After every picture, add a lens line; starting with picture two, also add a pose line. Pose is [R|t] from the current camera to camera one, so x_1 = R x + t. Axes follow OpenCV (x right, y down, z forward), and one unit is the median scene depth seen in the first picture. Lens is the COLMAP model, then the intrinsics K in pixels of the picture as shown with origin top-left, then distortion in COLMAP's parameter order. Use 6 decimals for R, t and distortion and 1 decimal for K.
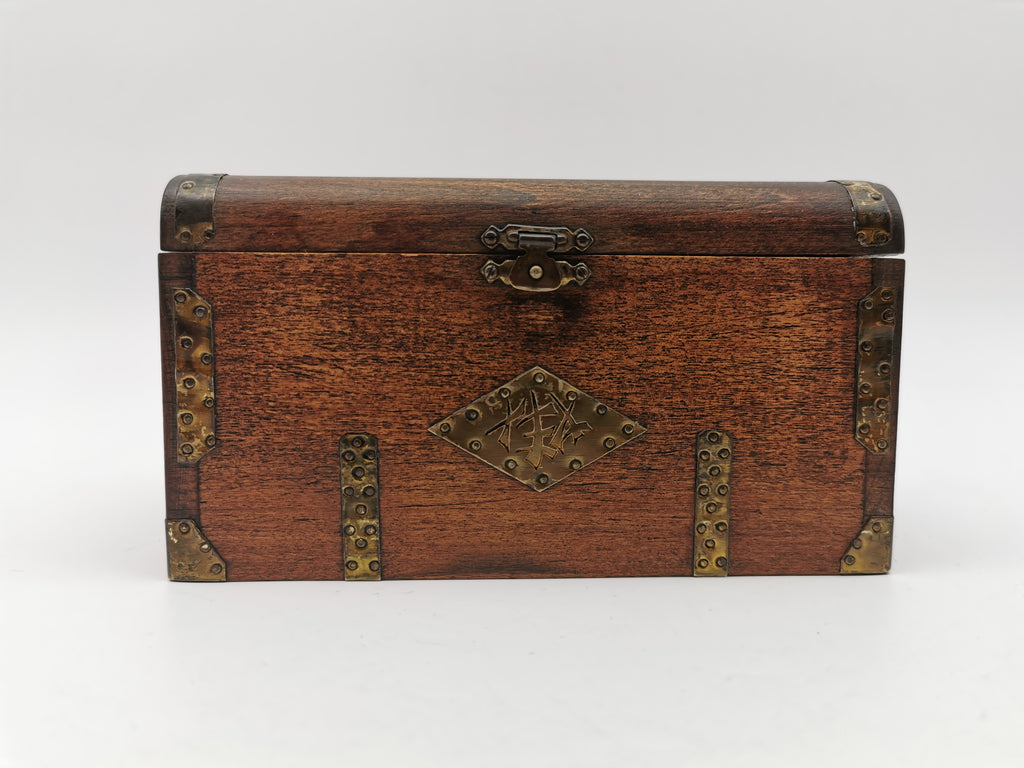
lens RADIAL K [[788.8, 0, 510.1], [0, 788.8, 385.3], [0, 0, 1]] dist [-0.009278, 0.034479]
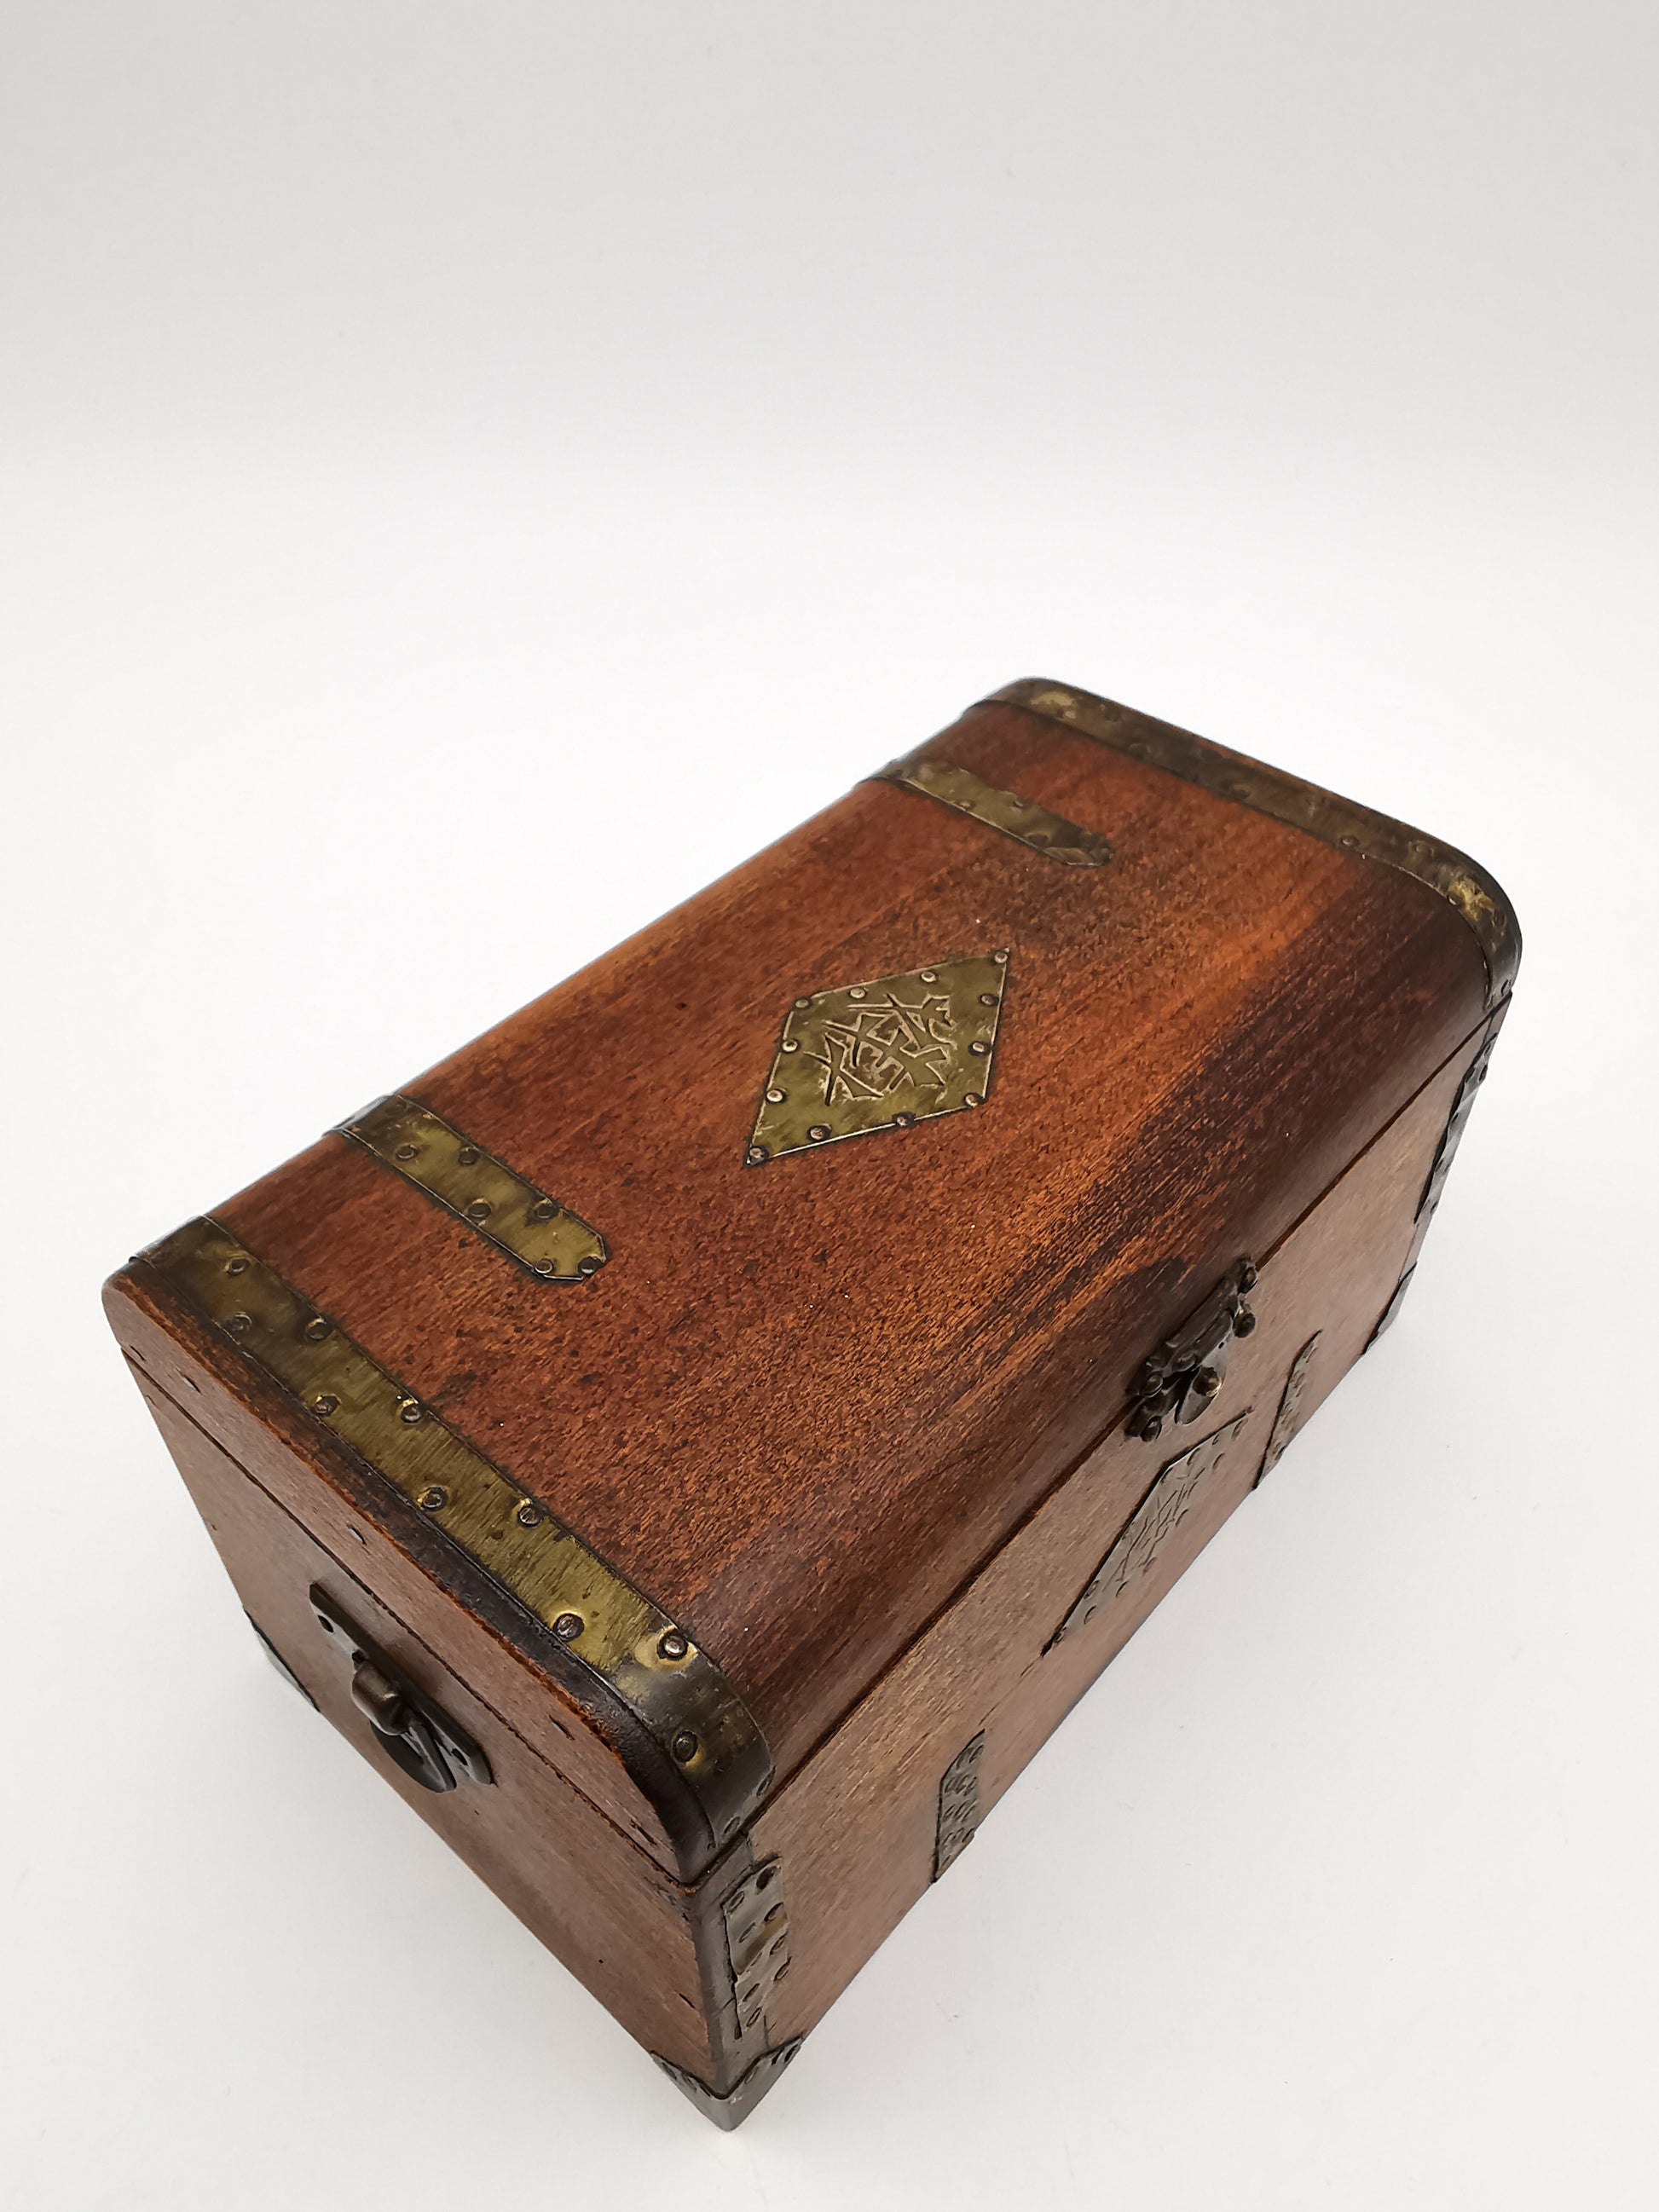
lens RADIAL K [[1704.1, 0, 829.0], [0, 1704.1, 1105.2], [0, 0, 1]] dist [-0.009278, 0.034479]
pose [[0.694190, -0.512590, 0.505324, -0.613466], [0.080574, 0.752968, 0.653106, -1.027554], [-0.715268, -0.412663, 0.564004, 0.592709]]
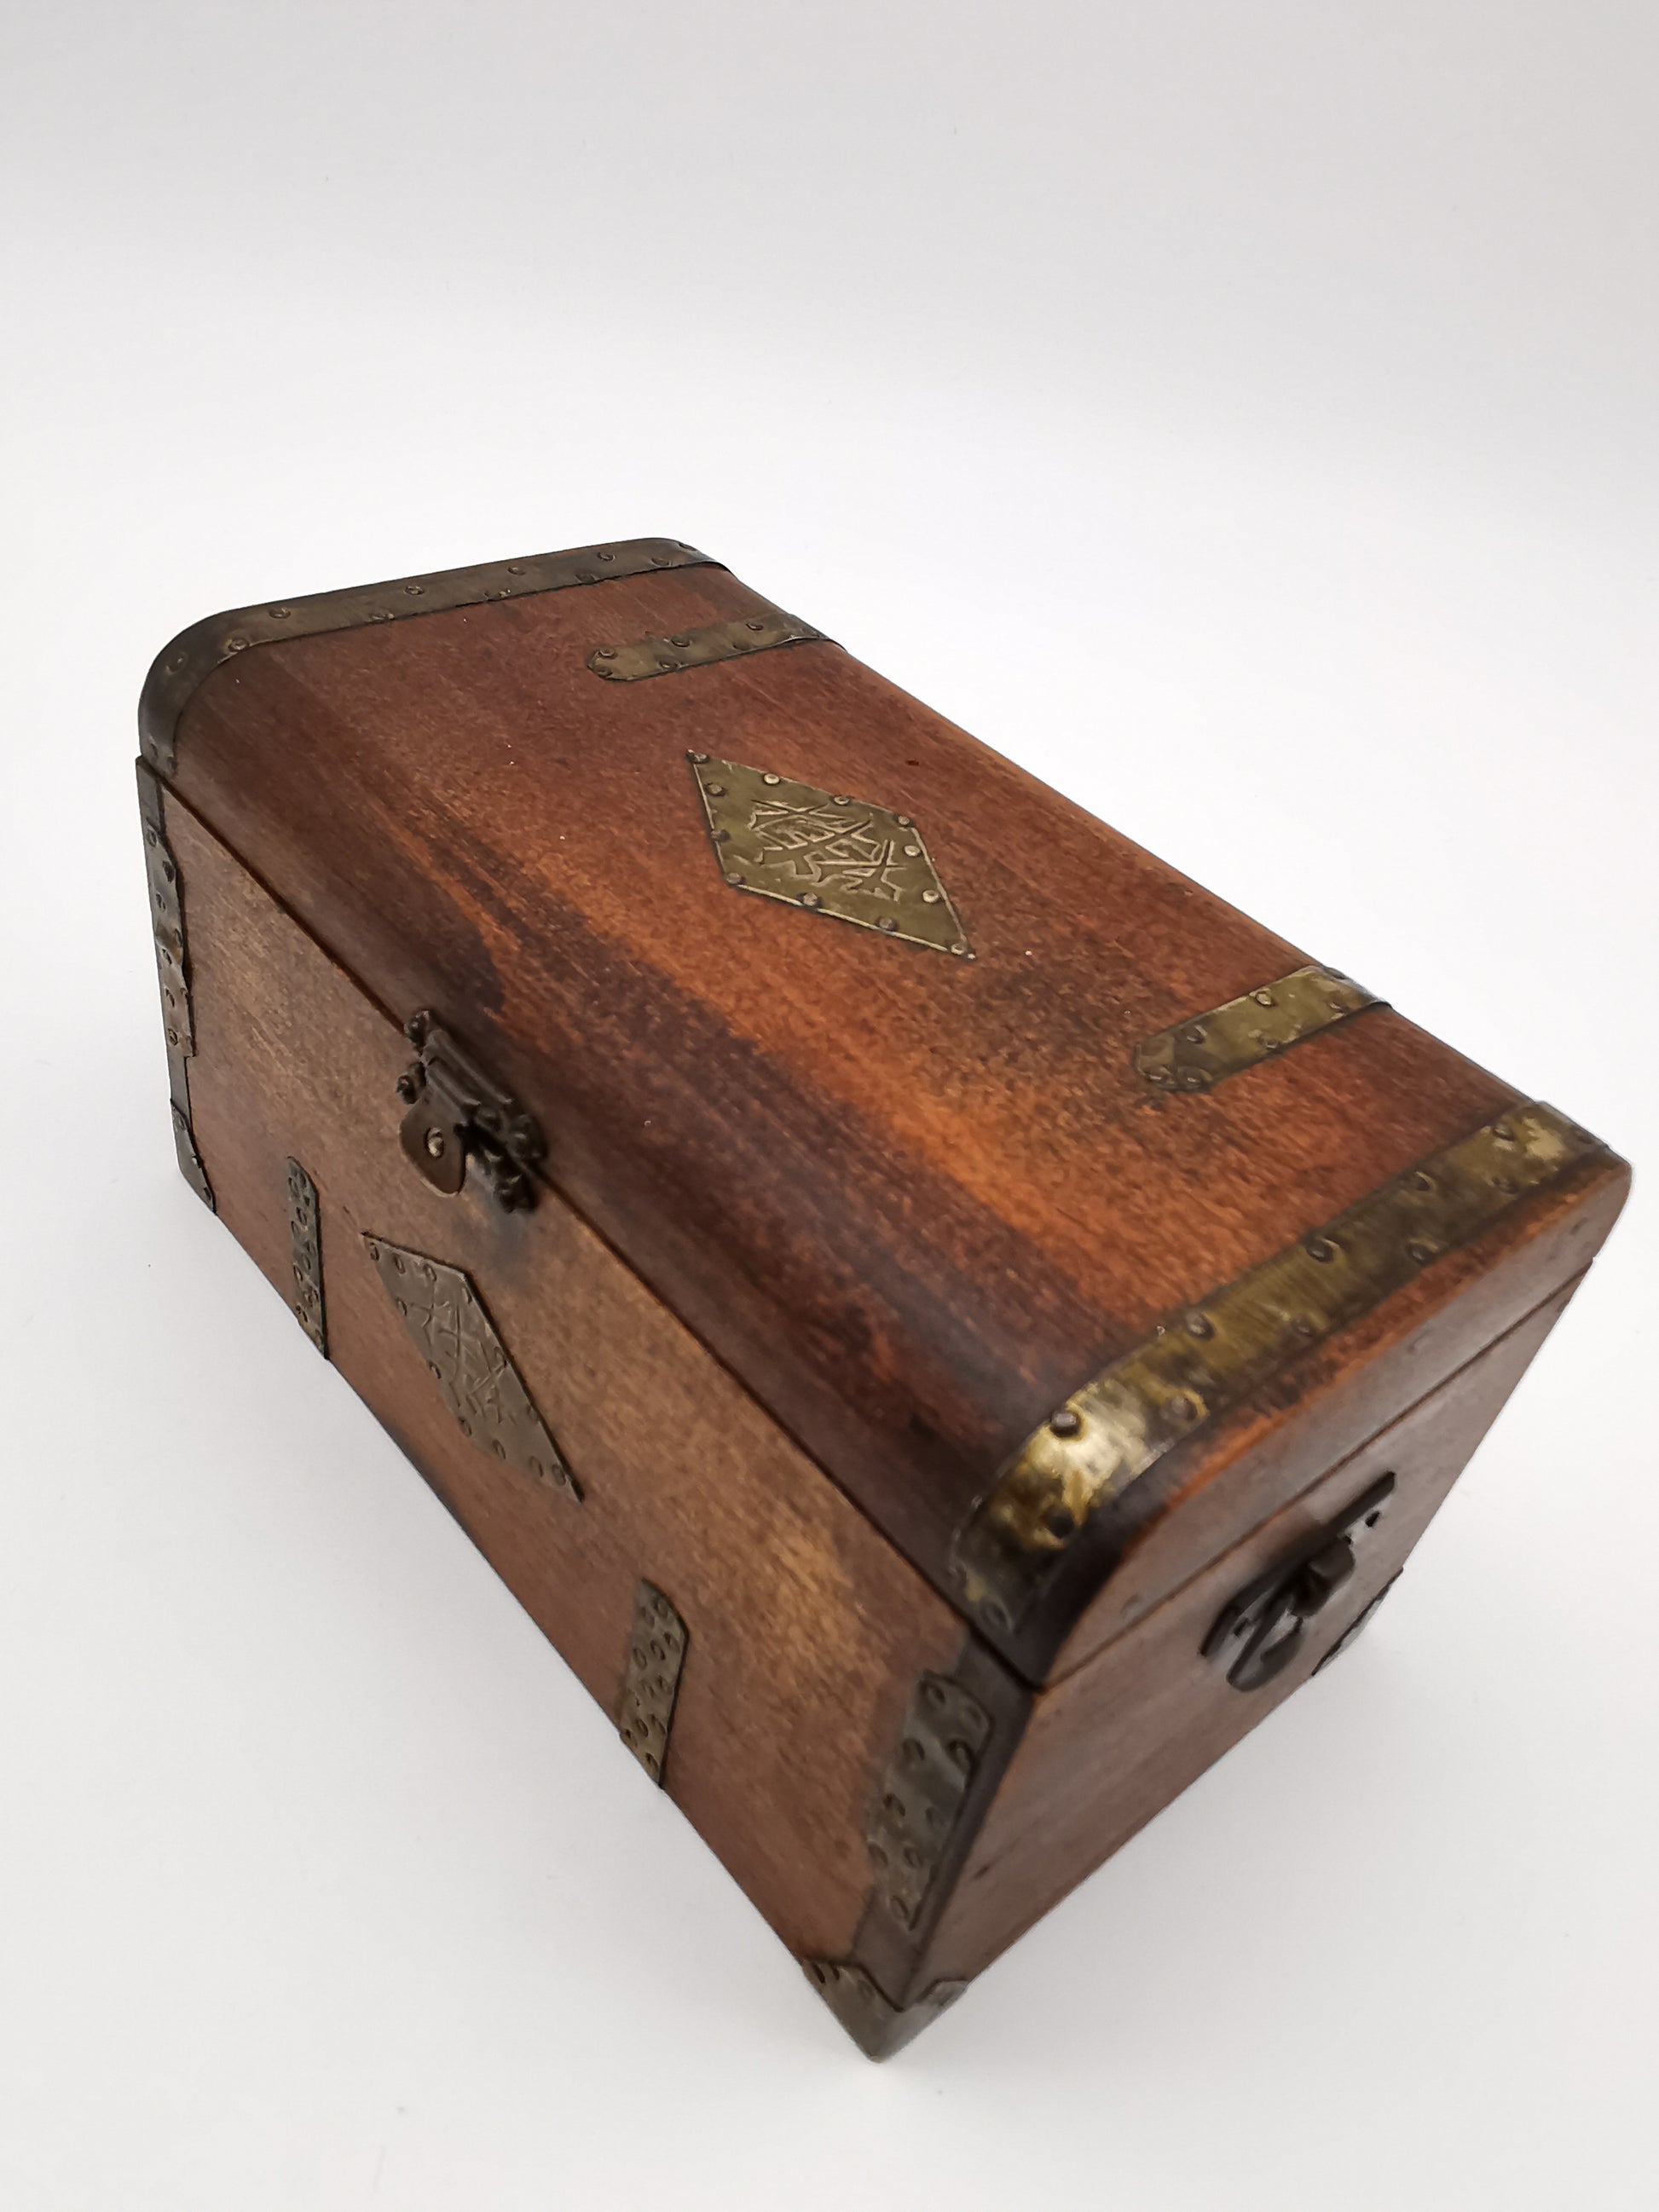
lens RADIAL K [[1704.1, 0, 828.7], [0, 1704.1, 1087.3], [0, 0, 1]] dist [-0.009278, 0.034479]
pose [[0.616186, 0.567103, -0.546543, 0.712957], [-0.229594, 0.793132, 0.564118, -0.796100], [0.753393, -0.222119, 0.618920, 0.520306]]
